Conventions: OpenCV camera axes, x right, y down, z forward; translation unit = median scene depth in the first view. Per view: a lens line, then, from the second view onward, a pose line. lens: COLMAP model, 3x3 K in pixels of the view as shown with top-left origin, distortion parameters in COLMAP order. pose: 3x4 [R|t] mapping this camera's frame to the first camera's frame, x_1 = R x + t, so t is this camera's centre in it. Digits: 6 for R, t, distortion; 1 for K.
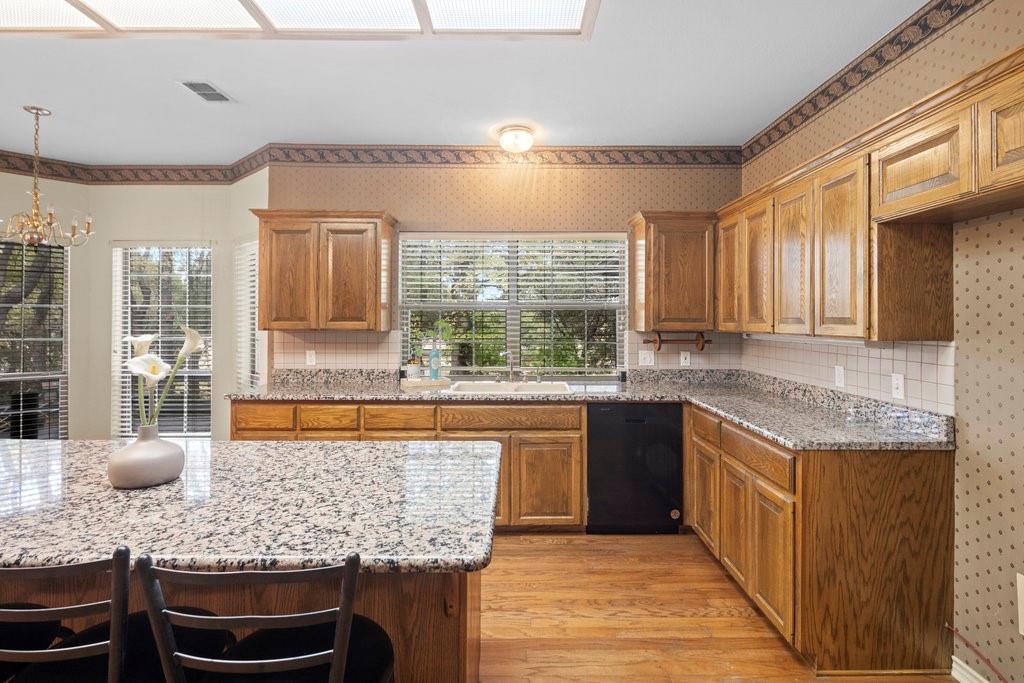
lens RADIAL K [[497.6, 0, 519.0], [0, 497.6, 315.7], [0, 0, 1]] dist [0.008607, -0.005279]
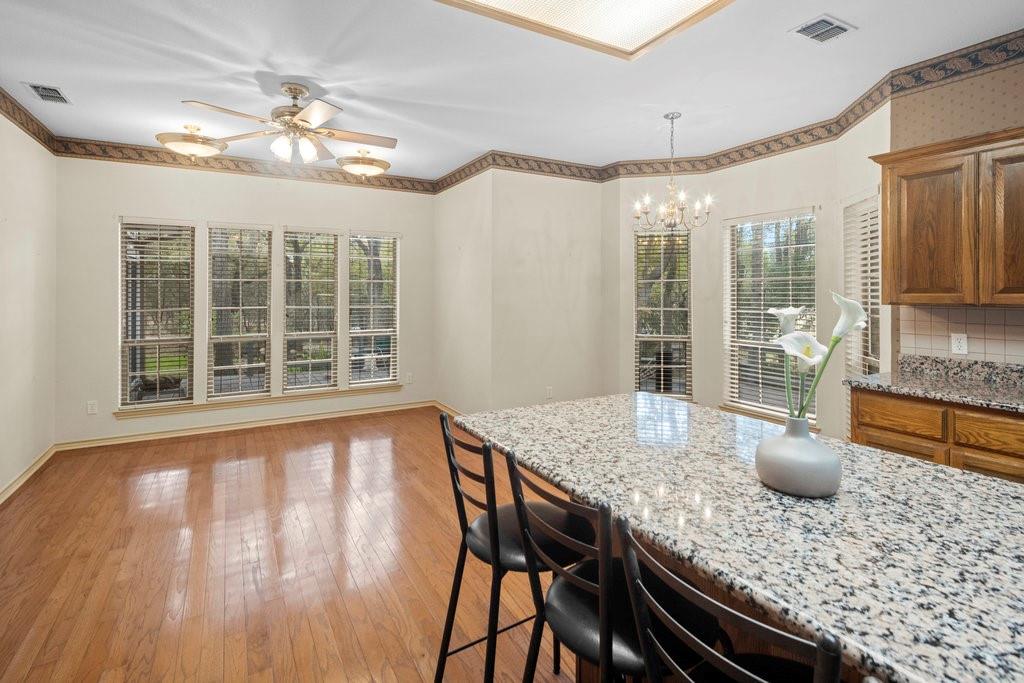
lens RADIAL K [[497.6, 0, 516.8], [0, 497.6, 292.0], [0, 0, 1]] dist [0.008607, -0.005279]
pose [[0.493250, -0.004155, -0.869878, -0.121382], [0.008373, 0.999965, -0.000029, 0.004515], [0.869847, -0.007269, 0.493267, 0.093696]]
